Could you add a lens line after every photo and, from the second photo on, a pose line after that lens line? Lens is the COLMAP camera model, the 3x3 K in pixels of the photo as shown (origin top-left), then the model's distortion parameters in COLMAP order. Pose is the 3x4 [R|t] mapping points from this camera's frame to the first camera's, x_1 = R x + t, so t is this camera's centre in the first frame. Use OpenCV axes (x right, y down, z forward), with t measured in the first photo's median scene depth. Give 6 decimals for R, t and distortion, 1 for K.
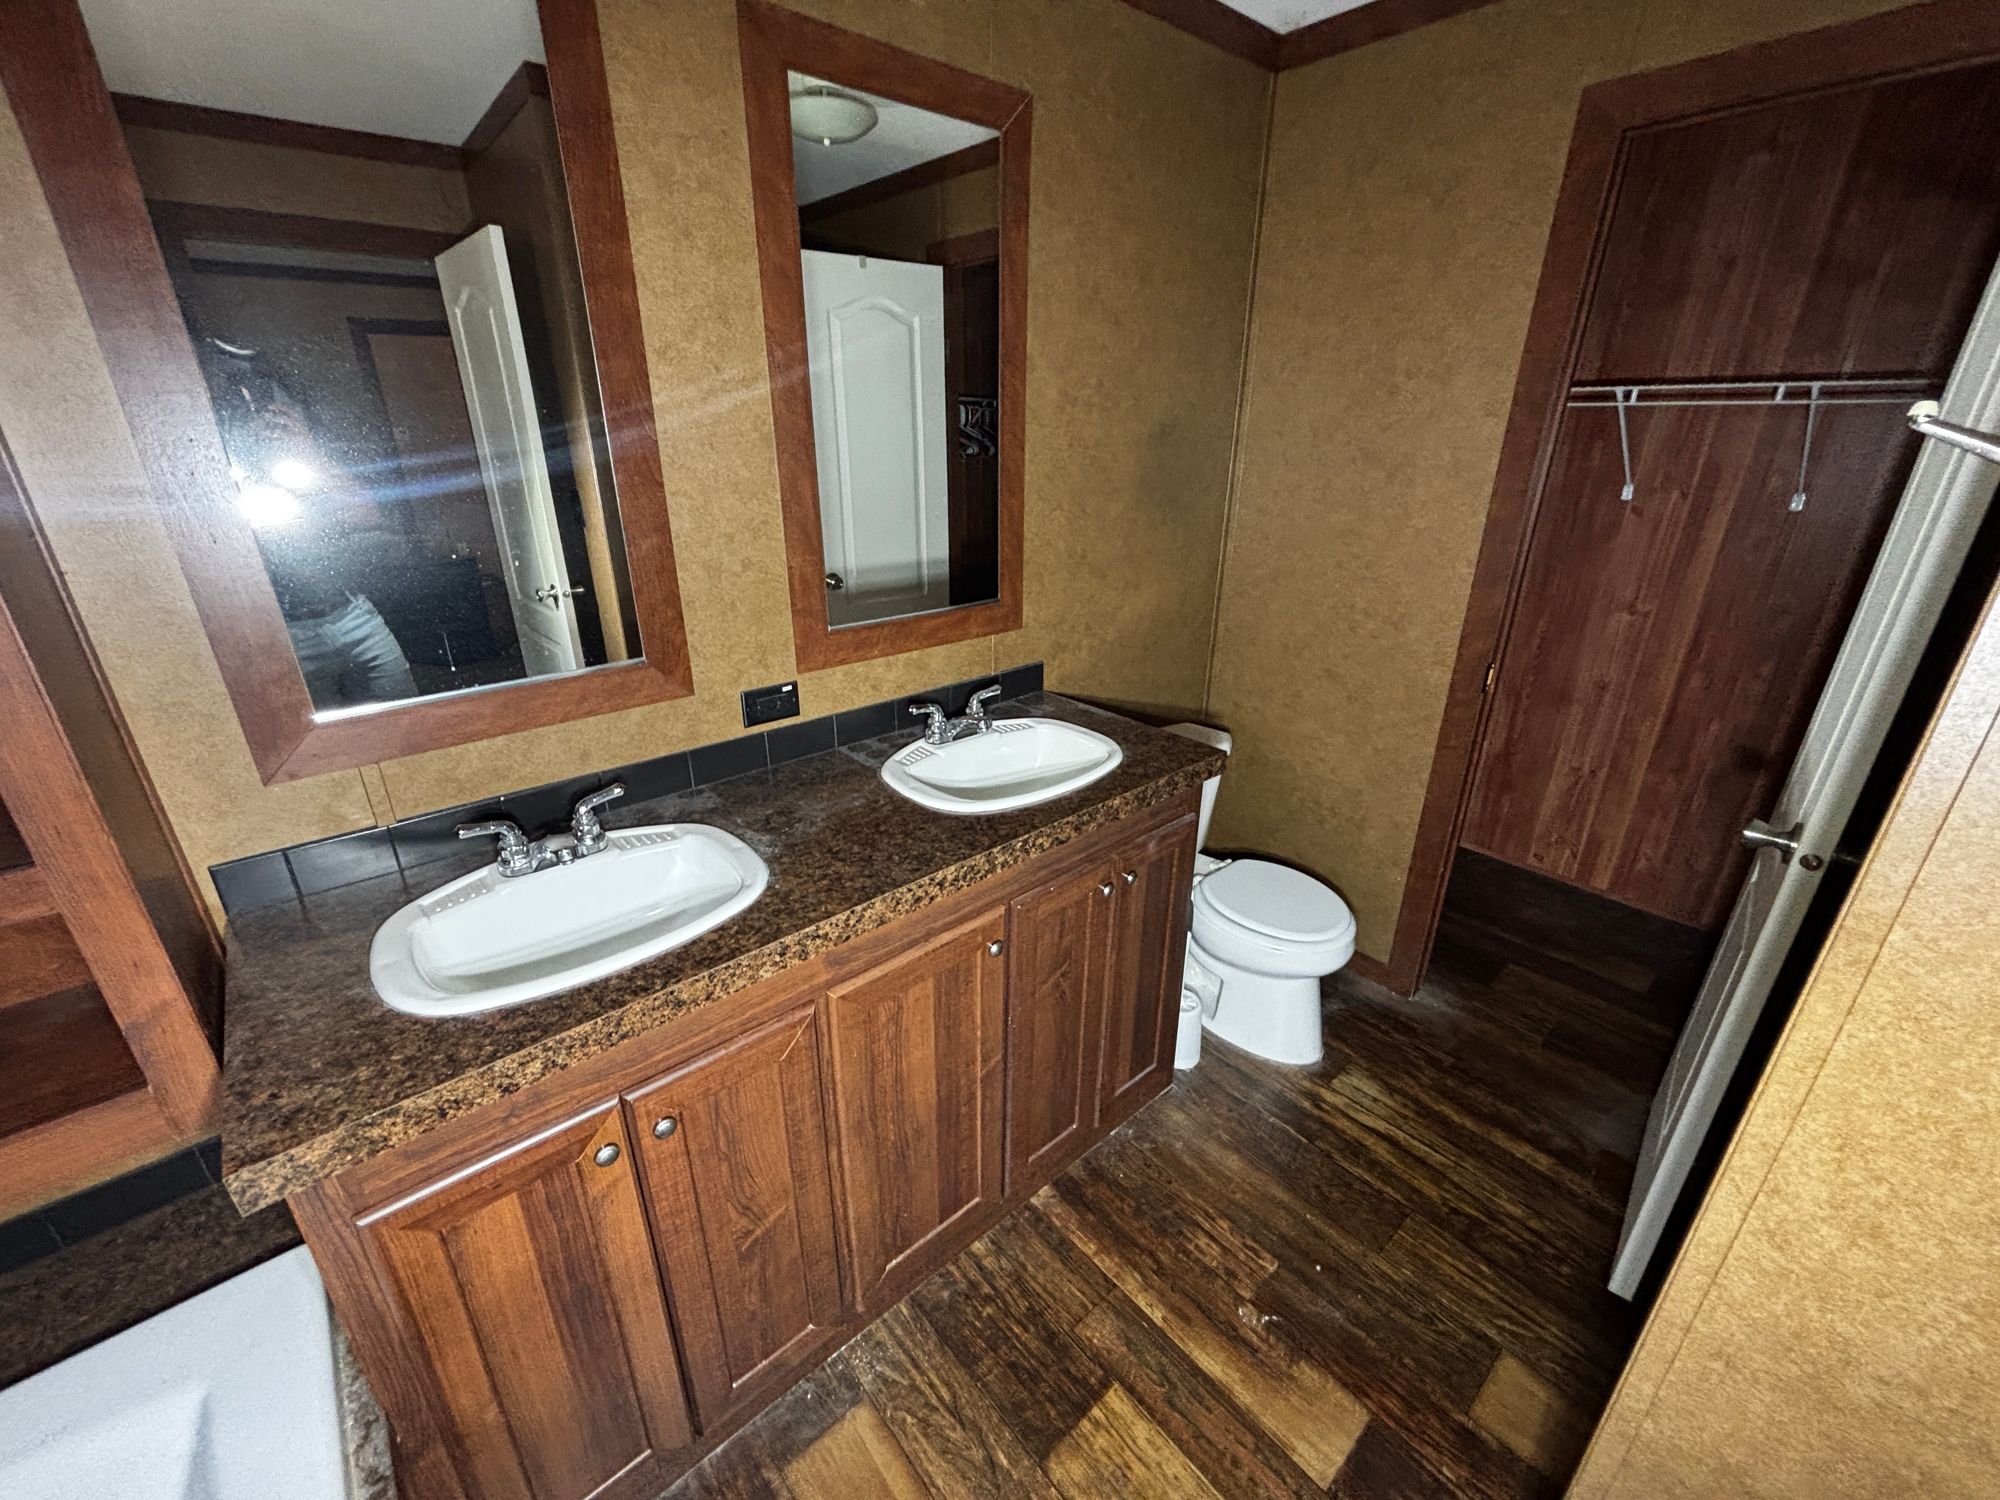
lens RADIAL K [[809.4, 0, 996.7], [0, 809.4, 754.4], [0, 0, 1]] dist [0.003065, 0.000180]
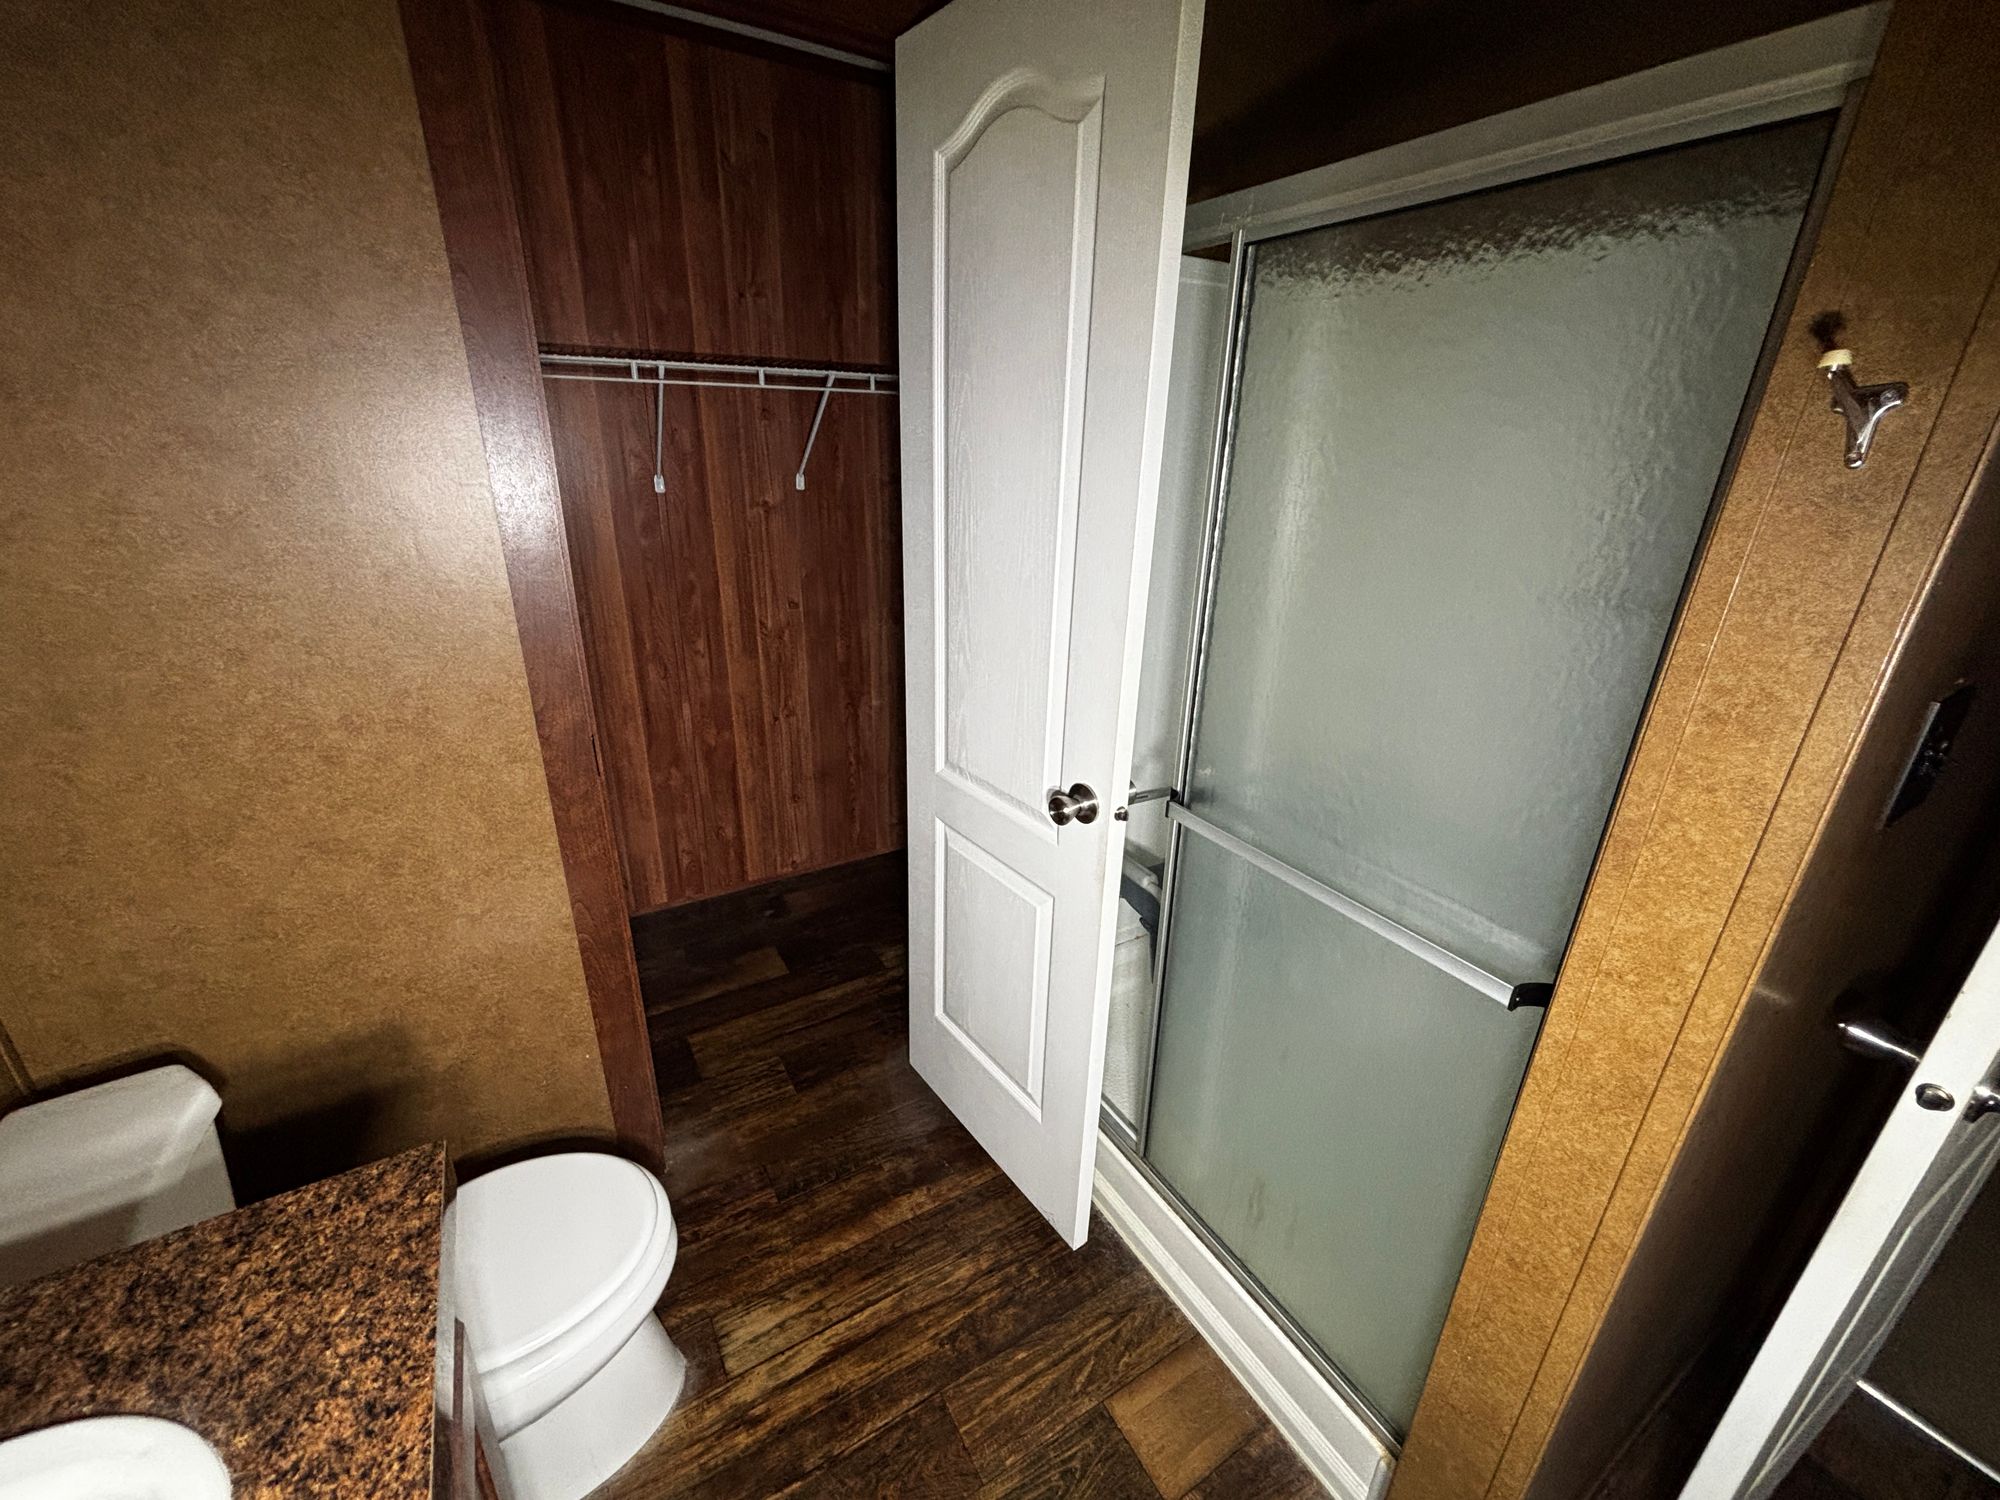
lens RADIAL K [[809.4, 0, 999.6], [0, 809.4, 750.5], [0, 0, 1]] dist [0.003065, 0.000180]
pose [[0.161052, -0.359667, 0.919077, 0.014782], [0.344888, 0.893033, 0.289040, -0.182007], [-0.924724, 0.270428, 0.267870, 0.488529]]
